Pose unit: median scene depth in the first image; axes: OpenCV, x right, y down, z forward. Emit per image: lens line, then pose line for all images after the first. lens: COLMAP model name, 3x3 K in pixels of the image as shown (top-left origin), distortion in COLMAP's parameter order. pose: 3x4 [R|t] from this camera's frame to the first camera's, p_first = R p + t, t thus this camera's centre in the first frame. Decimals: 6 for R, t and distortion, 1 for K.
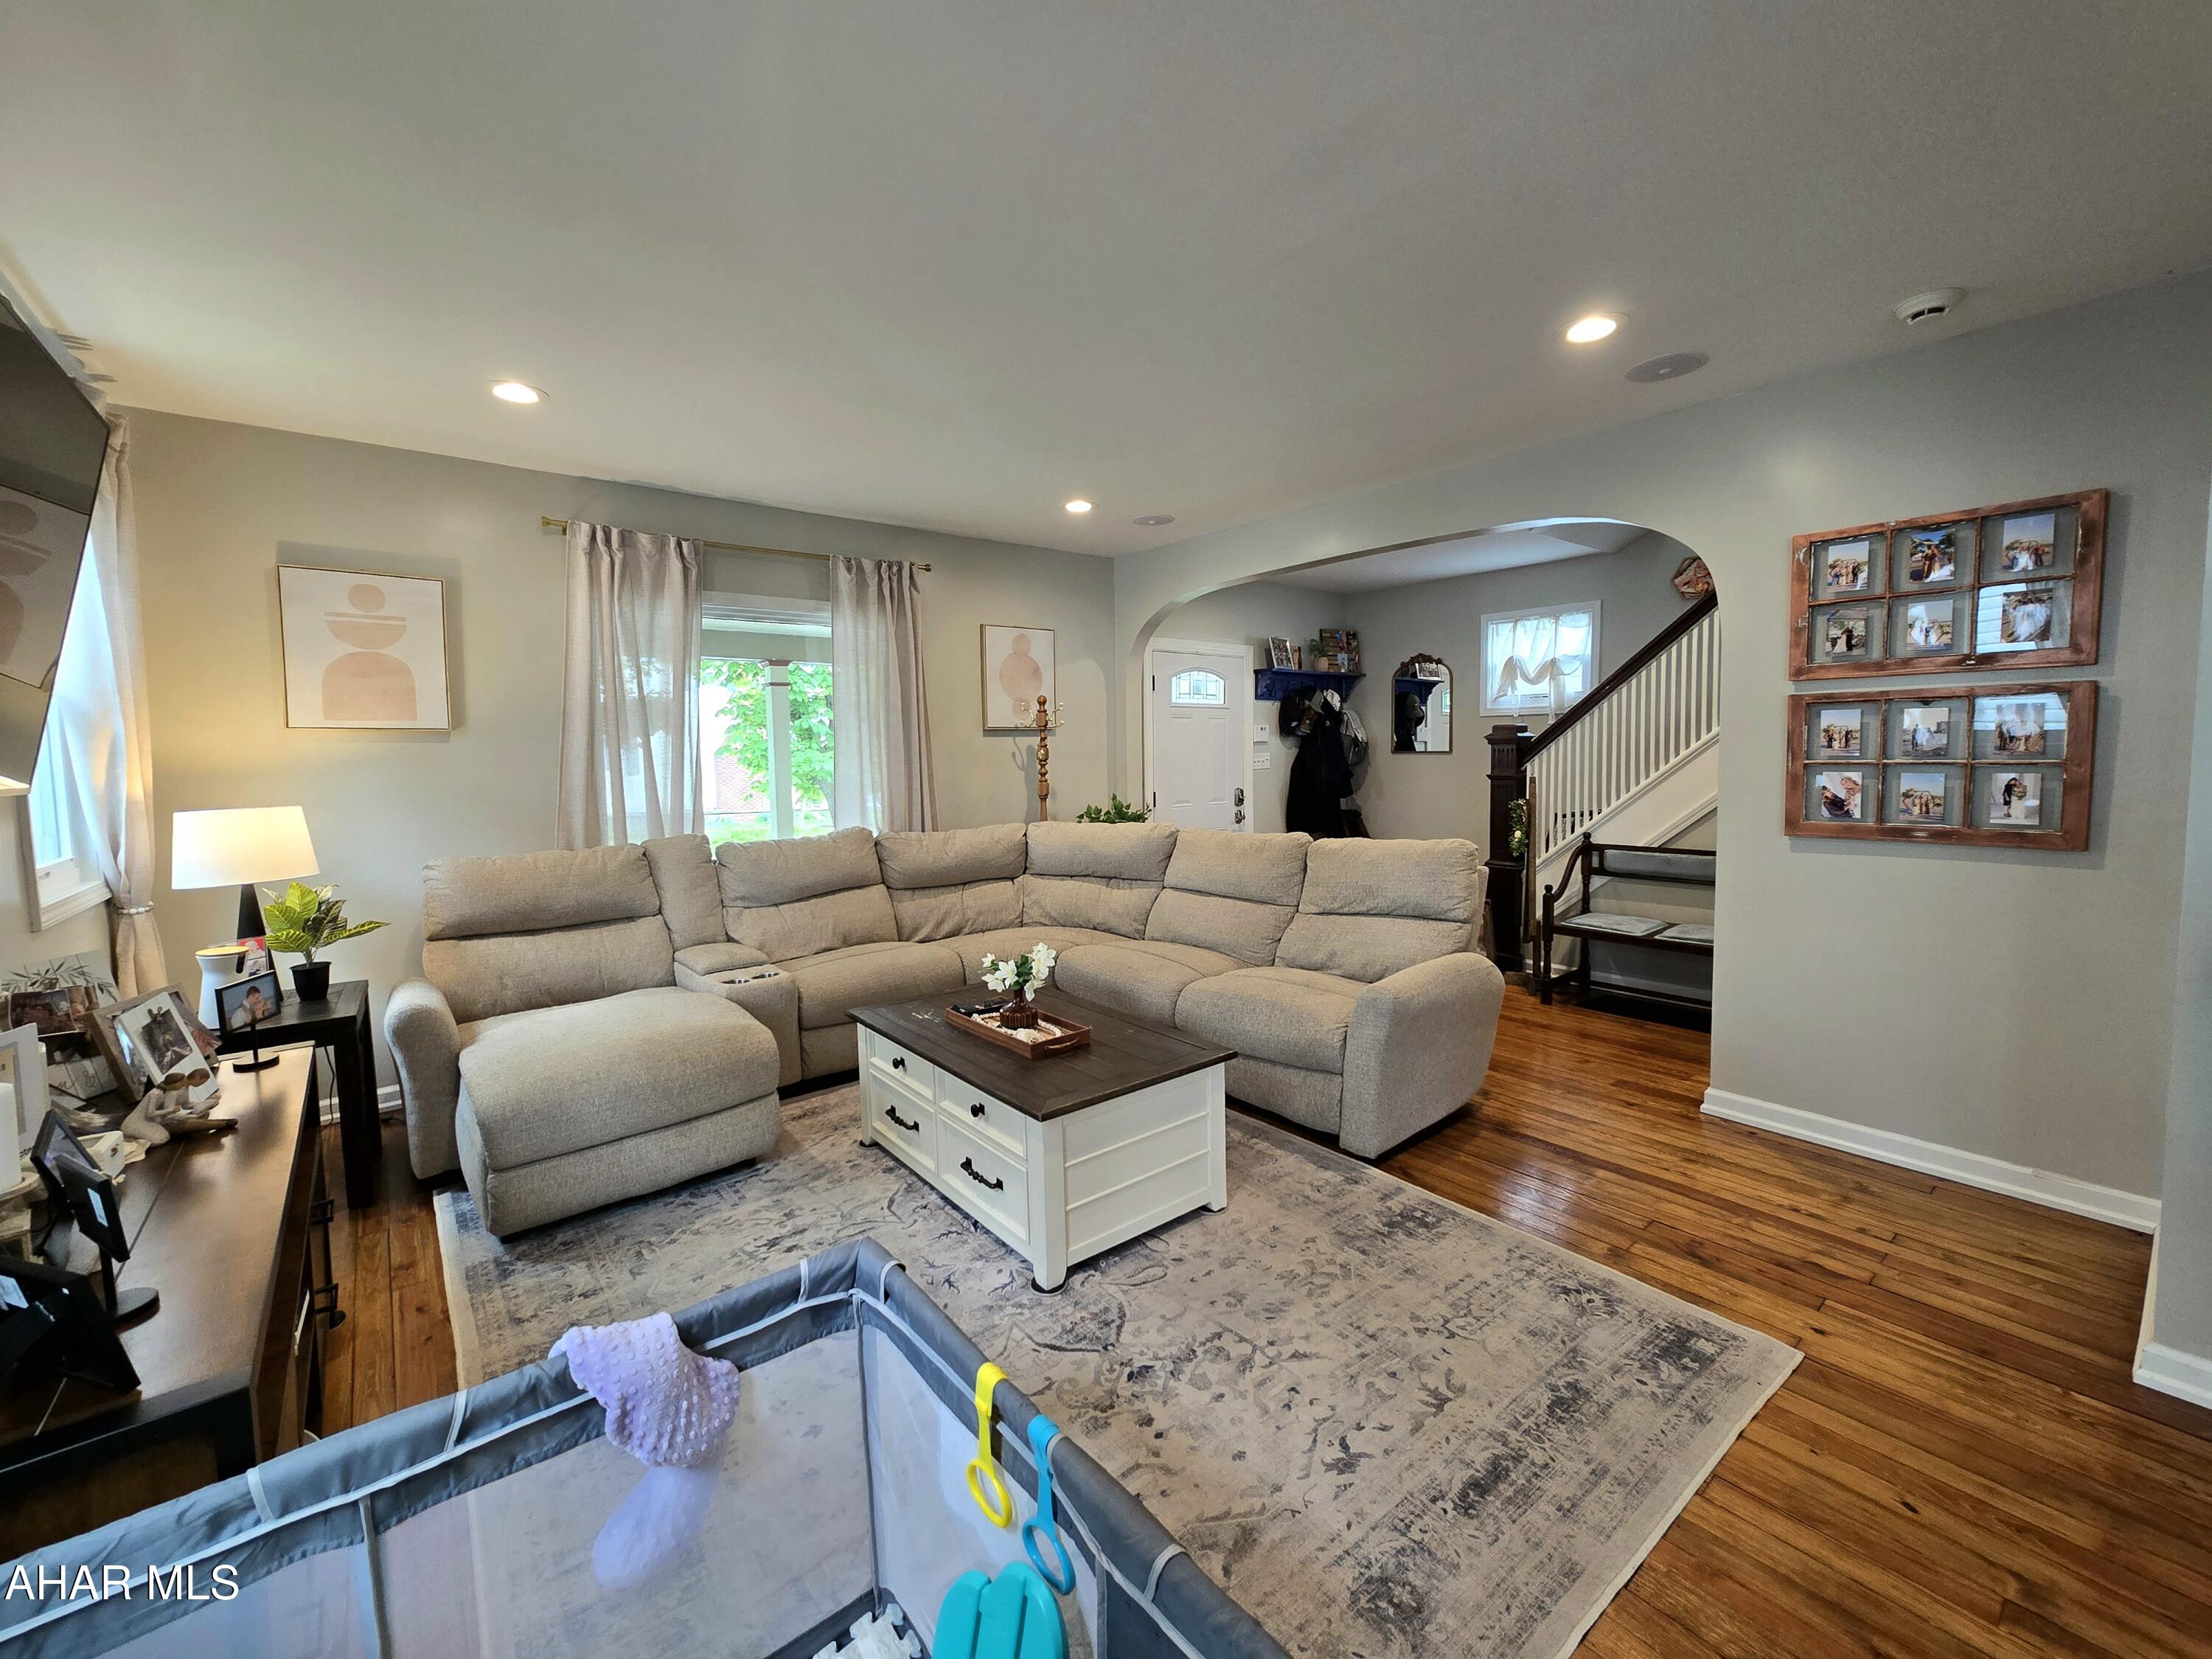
lens RADIAL K [[906.6, 0, 1107.6], [0, 906.6, 807.3], [0, 0, 1]] dist [-0.004065, 0.000615]
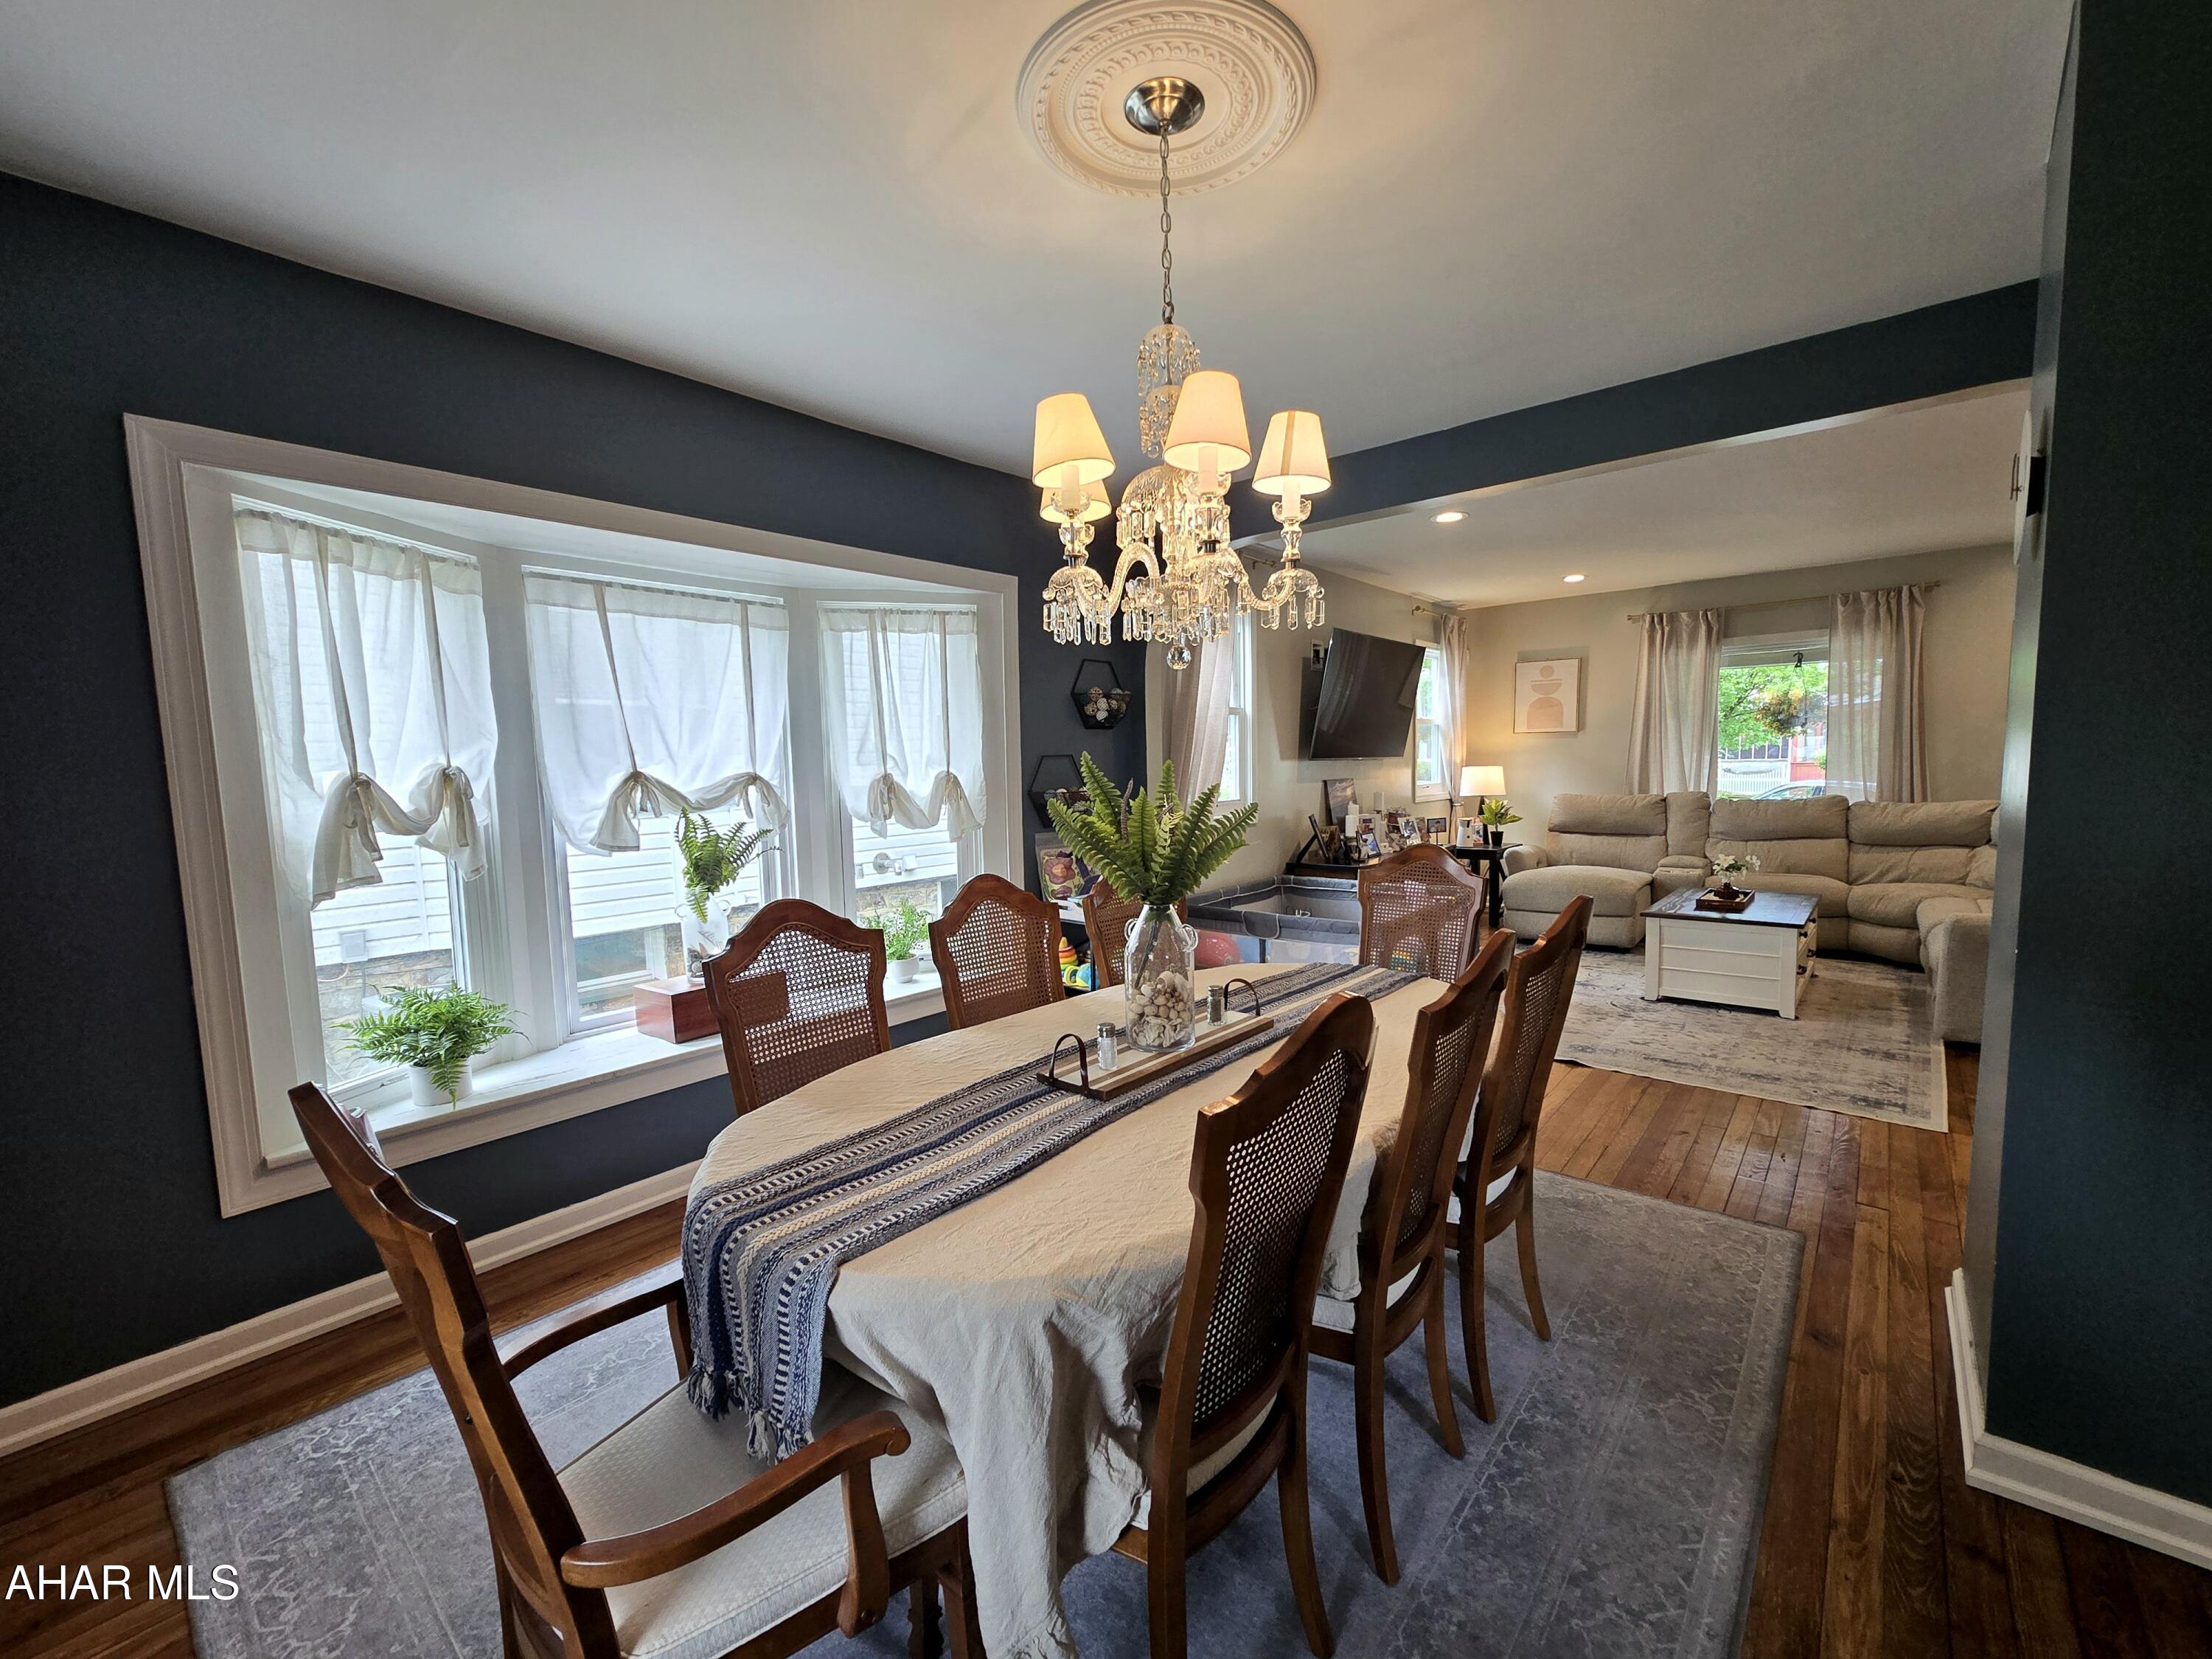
lens RADIAL K [[906.6, 0, 1110.3], [0, 906.6, 847.3], [0, 0, 1]] dist [-0.004065, 0.000615]
pose [[0.175640, 0.103648, -0.978983, 1.007153], [-0.043734, 0.994282, 0.097421, 0.018015], [0.983483, 0.025703, 0.179169, -0.352048]]
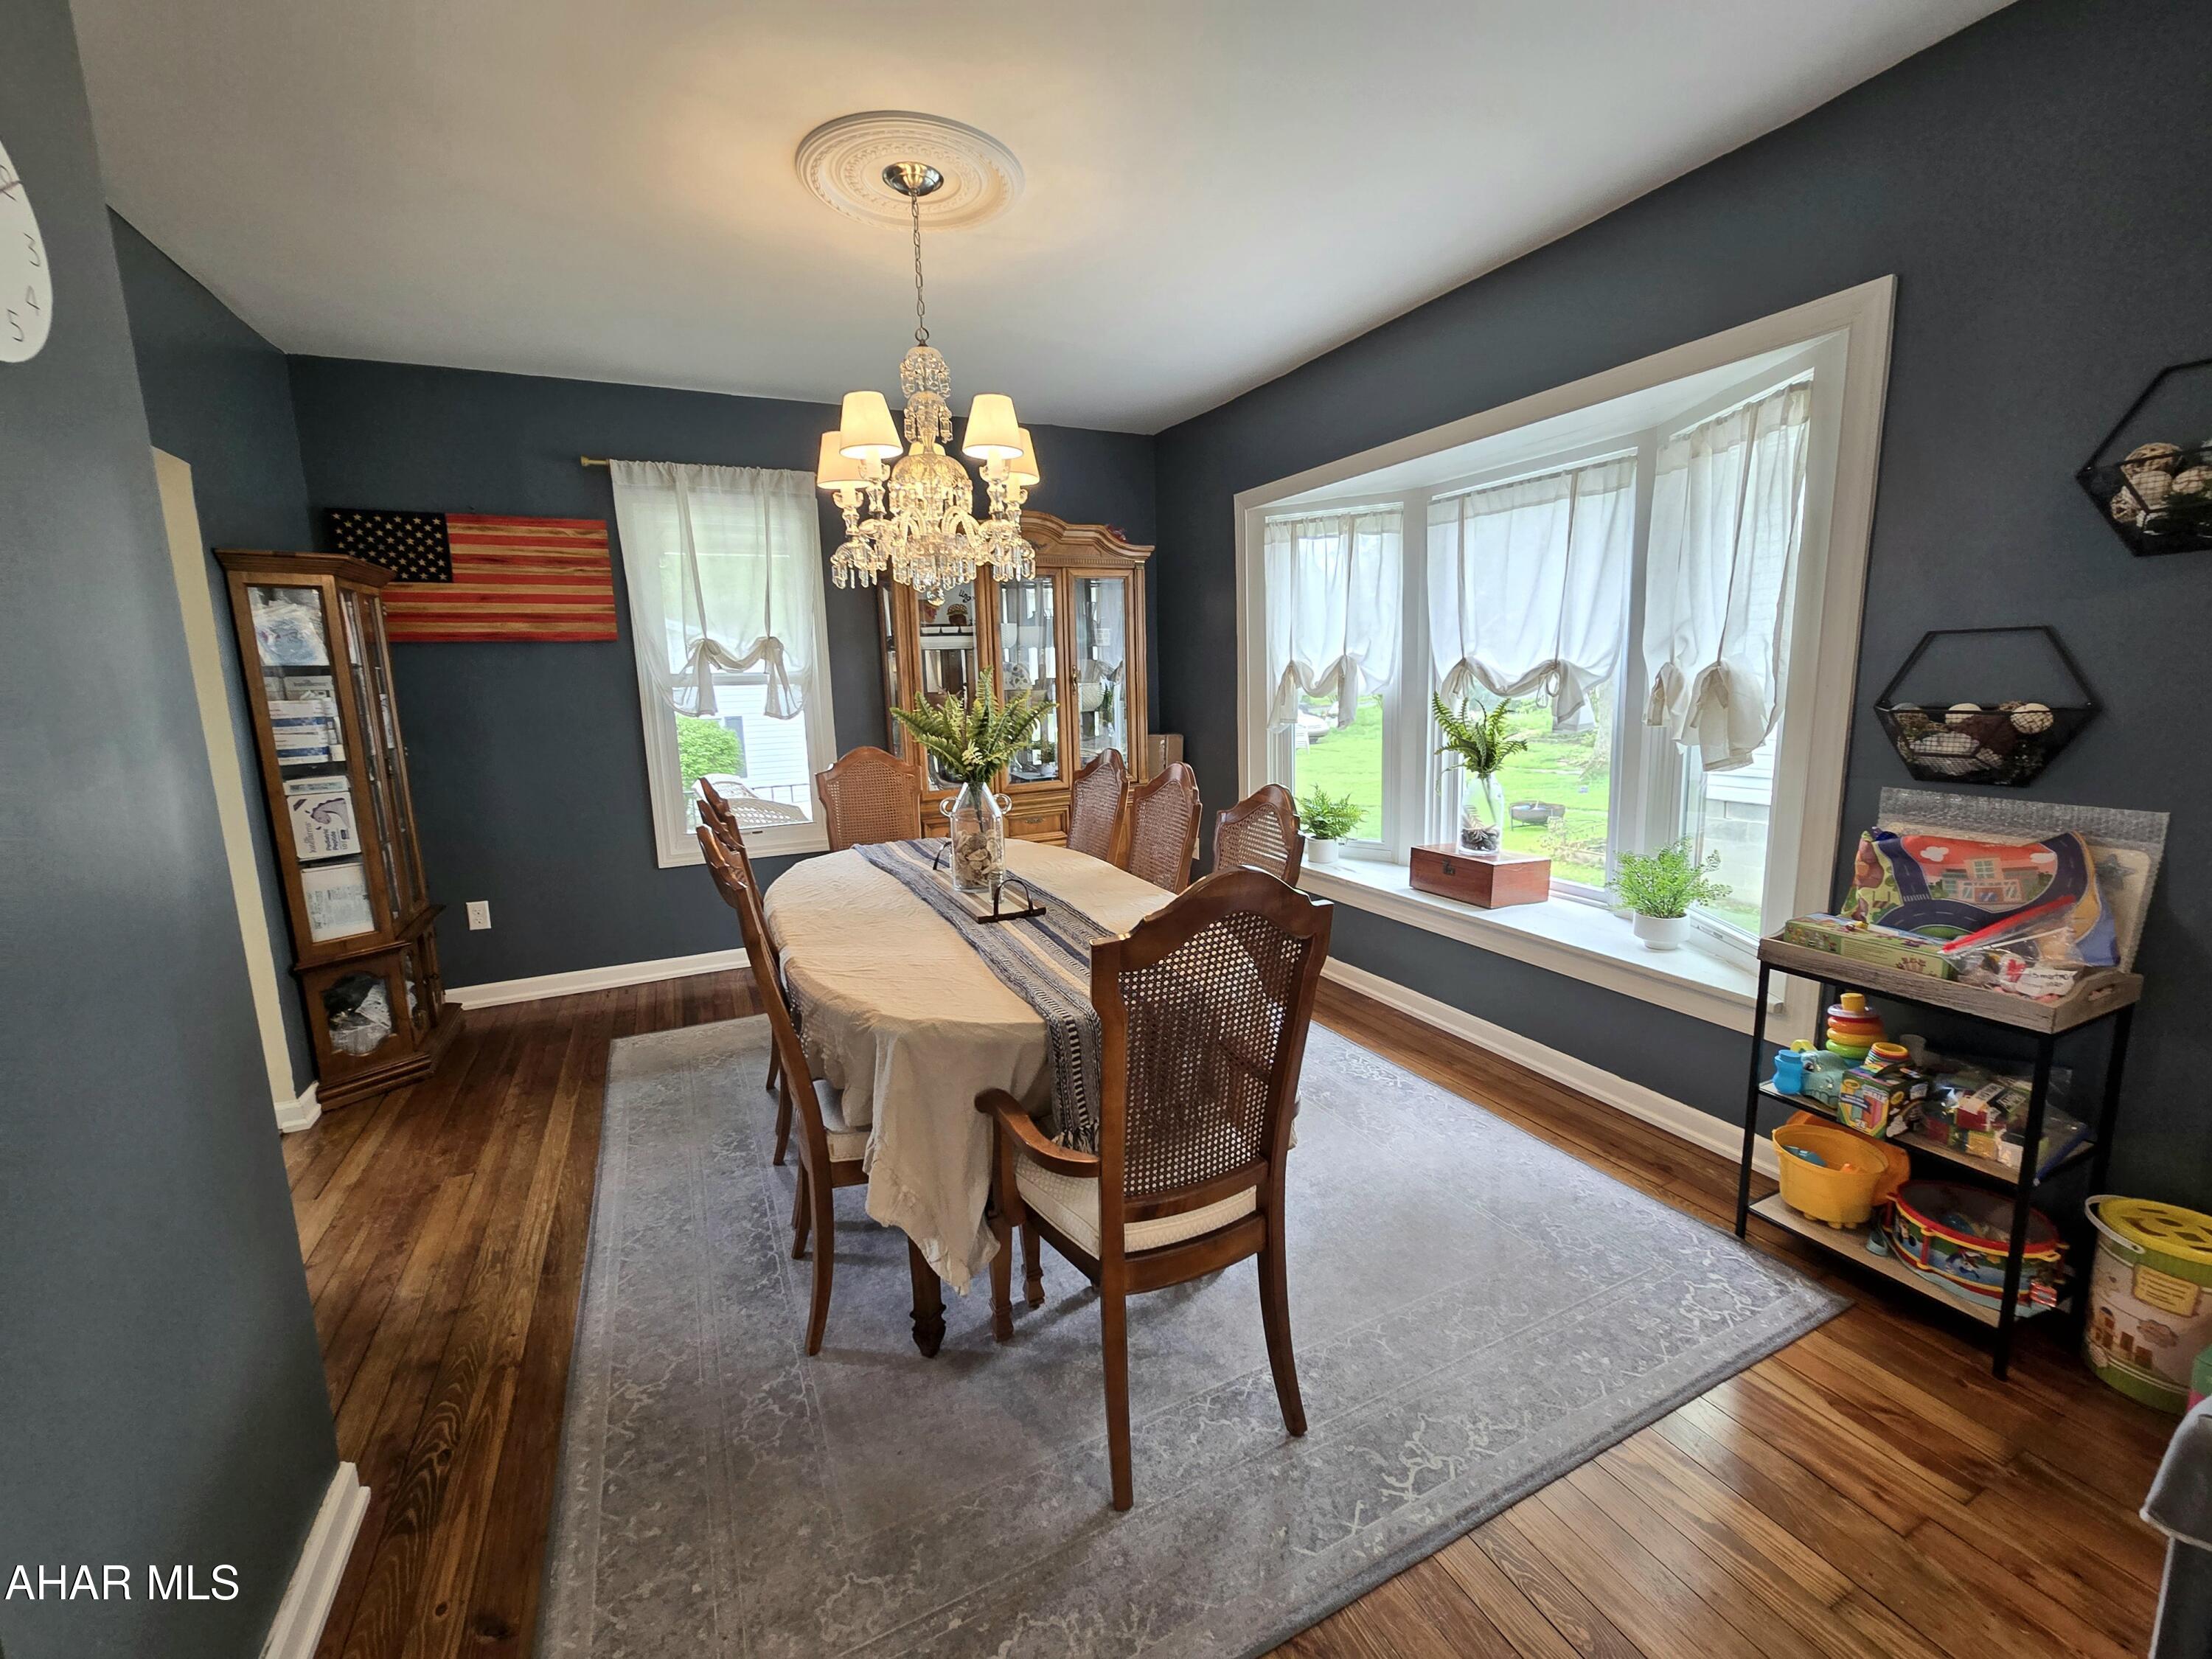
lens RADIAL K [[906.6, 0, 1106.5], [0, 906.6, 817.0], [0, 0, 1]] dist [-0.004065, 0.000615]
pose [[-0.970291, 0.004294, 0.241904, 0.299297], [0.059698, 0.973177, 0.222178, -0.020454], [-0.234461, 0.230018, -0.944521, 0.341762]]
